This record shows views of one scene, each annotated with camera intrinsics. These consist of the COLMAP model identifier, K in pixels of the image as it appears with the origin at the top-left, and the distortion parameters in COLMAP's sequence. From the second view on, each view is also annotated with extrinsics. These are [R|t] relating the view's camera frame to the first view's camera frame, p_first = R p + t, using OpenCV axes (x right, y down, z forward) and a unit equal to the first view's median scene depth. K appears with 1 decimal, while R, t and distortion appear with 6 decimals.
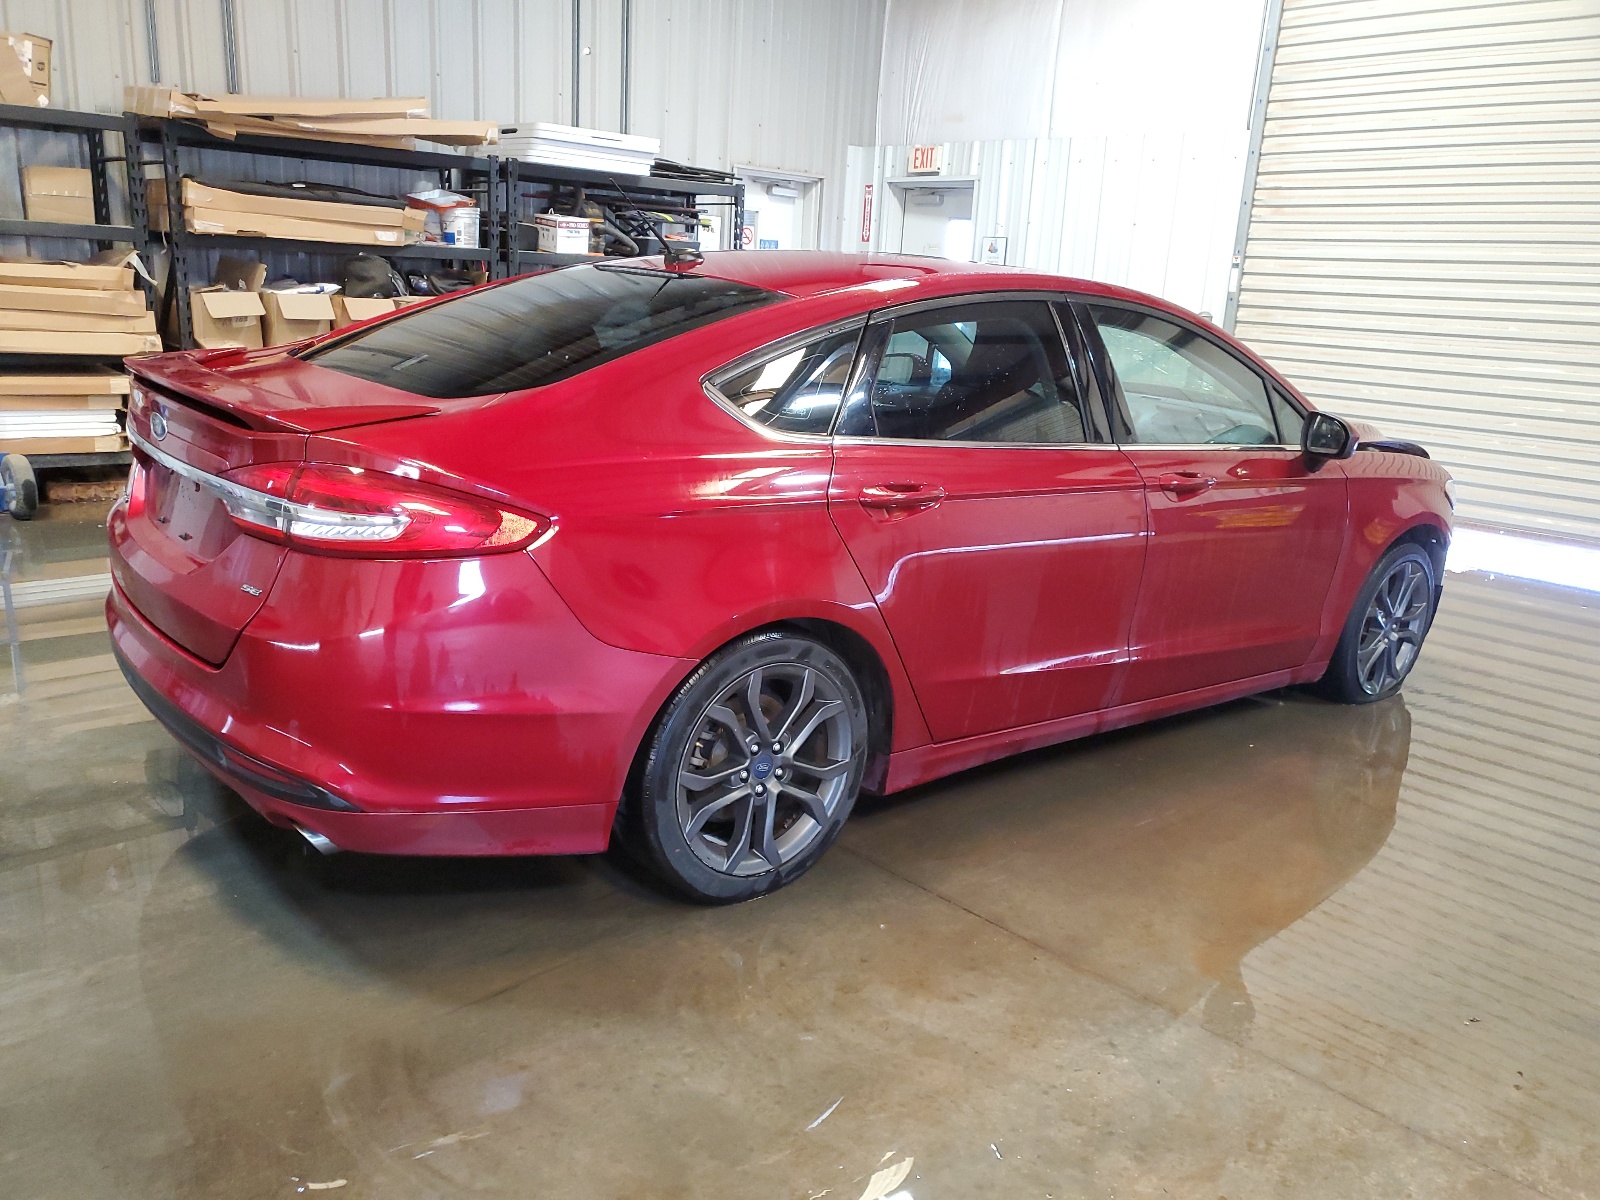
lens RADIAL K [[1258.4, 0, 800.0], [0, 1258.4, 600.0], [0, 0, 1]] dist [0.012351, 0.004511]
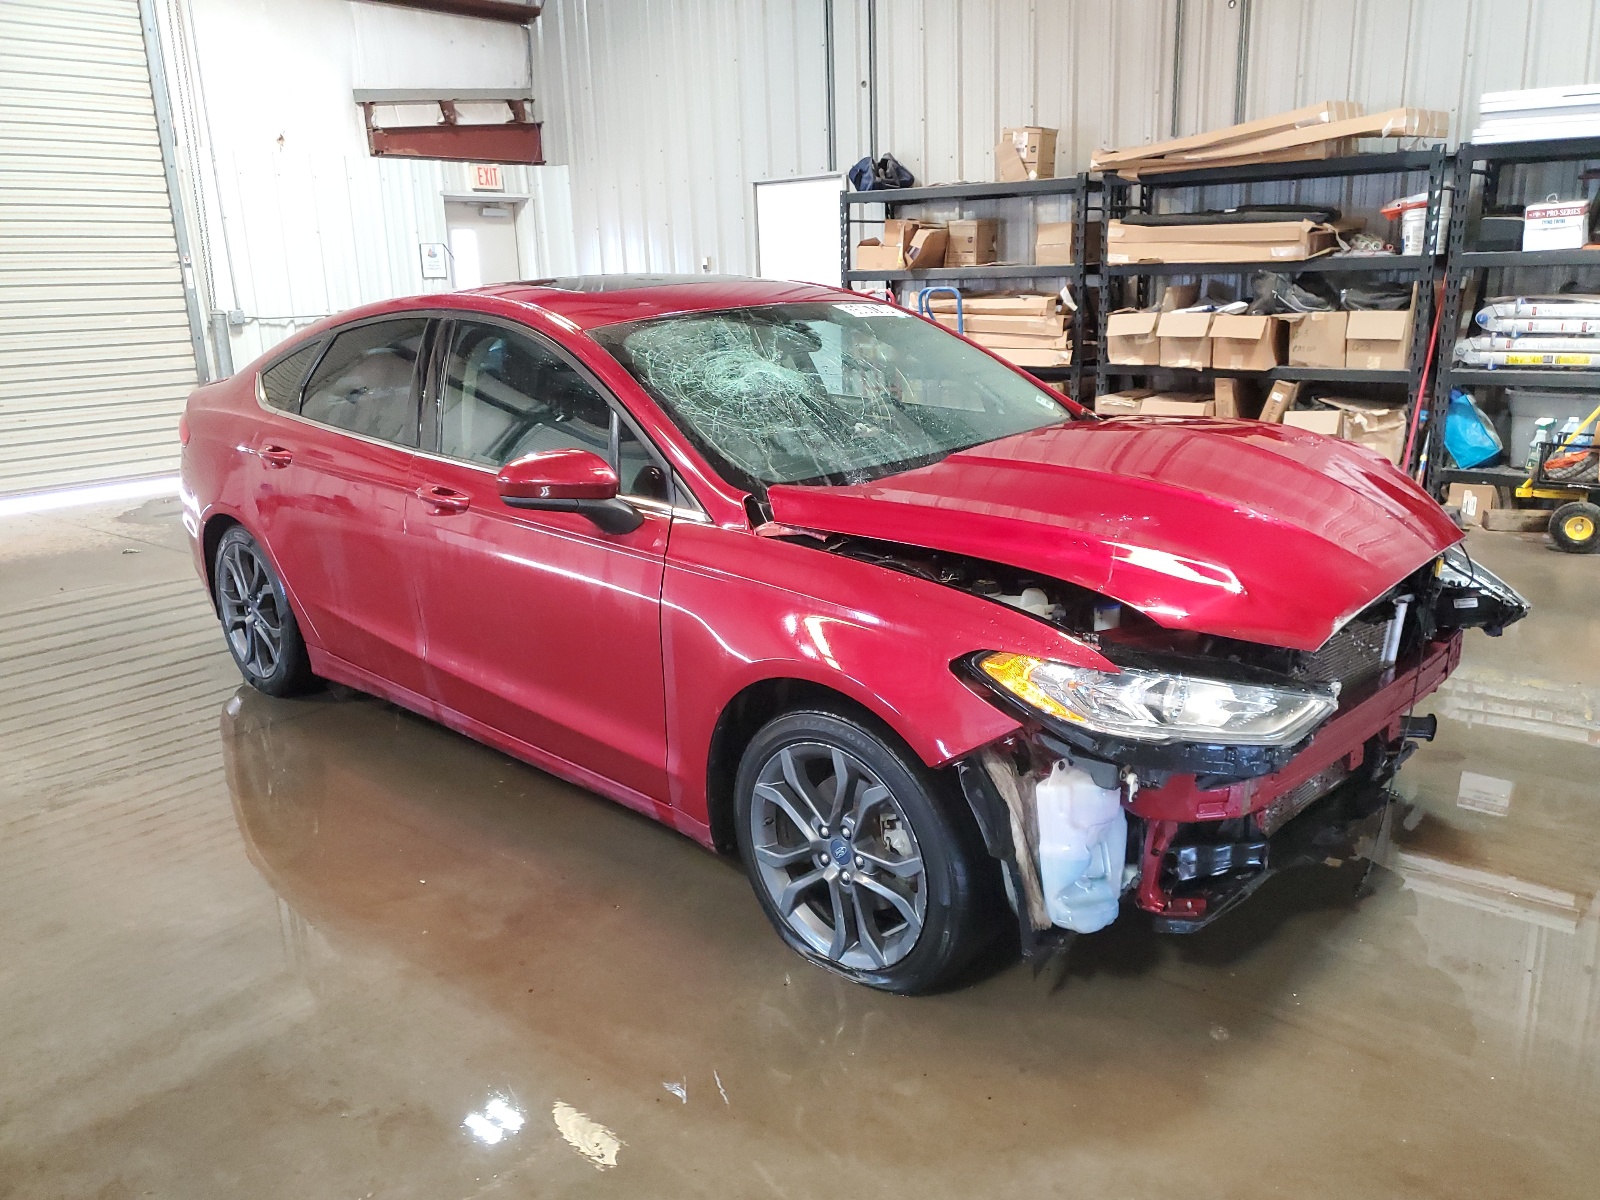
lens RADIAL K [[1207.6, 0, 800.0], [0, 1207.6, 600.0], [0, 0, 1]] dist [-0.037896, 0.003528]
pose [[0.121090, 0.197962, -0.972702, 0.618840], [-0.212261, 0.962411, 0.169443, -0.113370], [0.969682, 0.185948, 0.158558, 0.577238]]
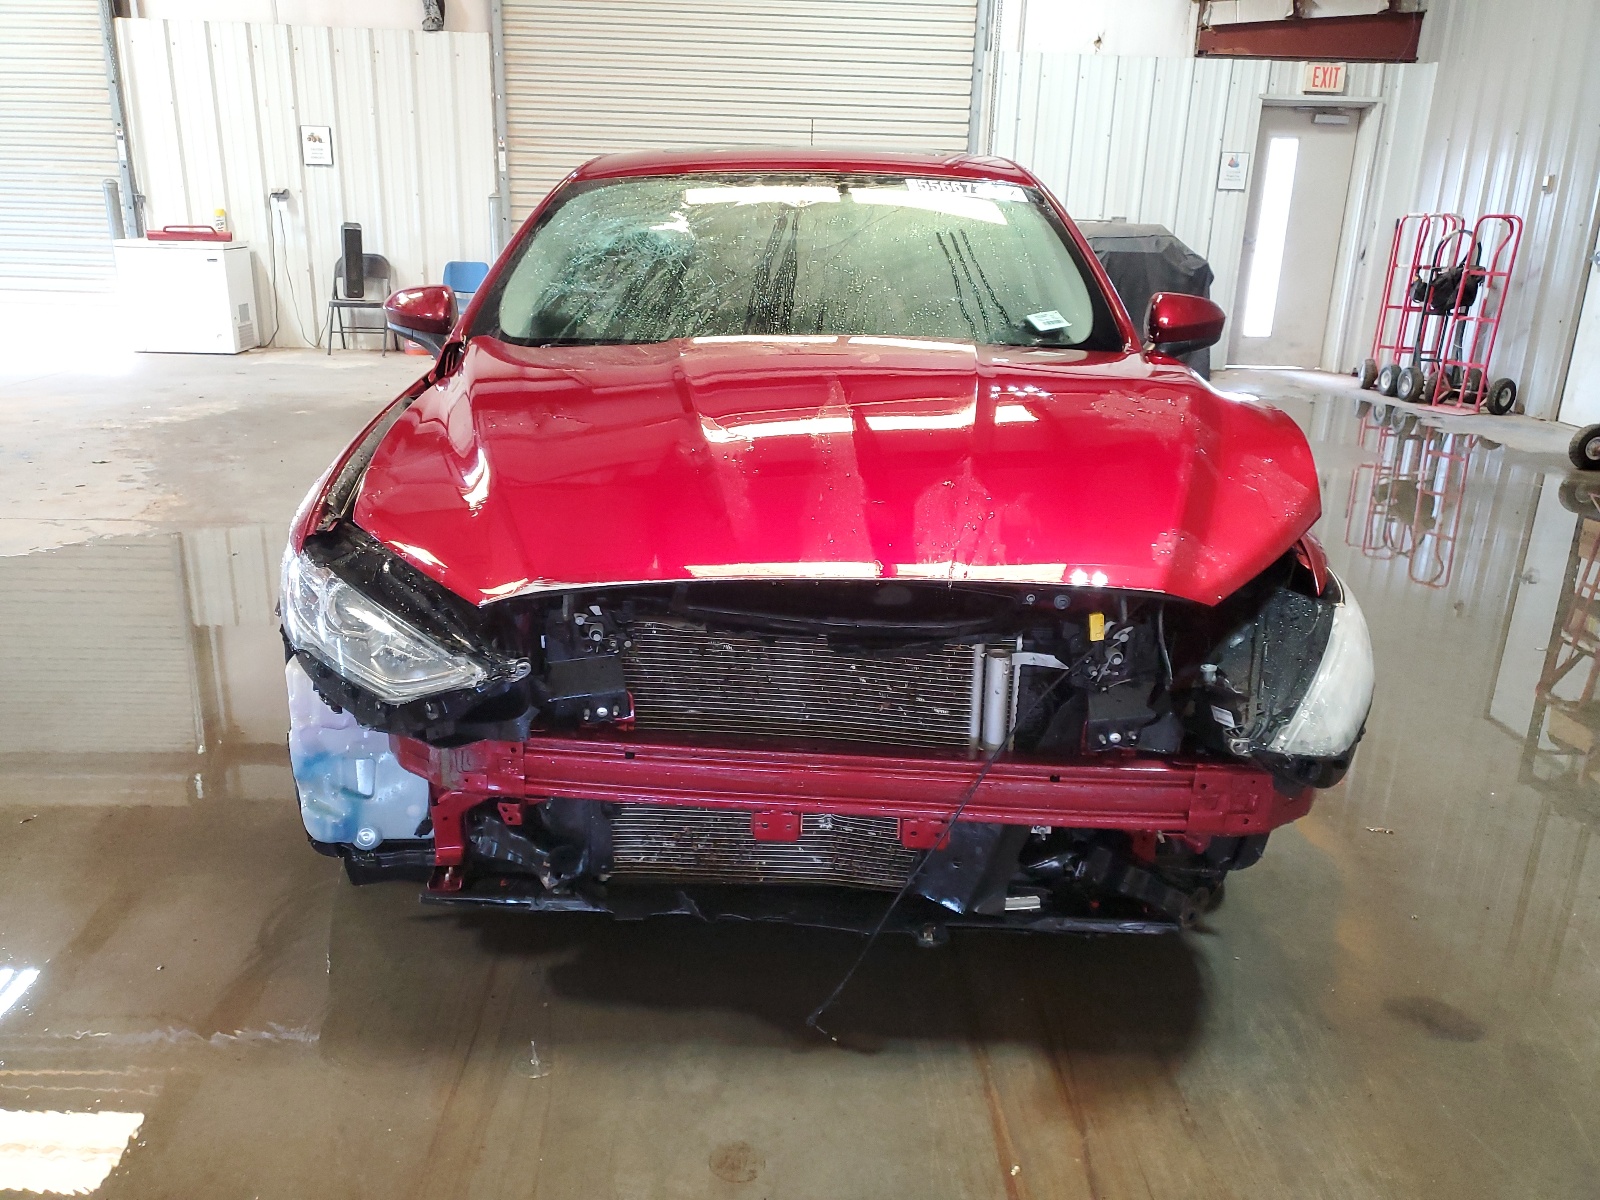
lens RADIAL K [[1209.6, 0, 800.0], [0, 1209.6, 600.0], [0, 0, 1]] dist [0.003371, 0.000876]
pose [[-0.629713, 0.173299, -0.757251, 0.580014], [-0.247268, 0.879383, 0.406871, -0.135621], [0.736424, 0.443456, -0.510908, 0.674053]]
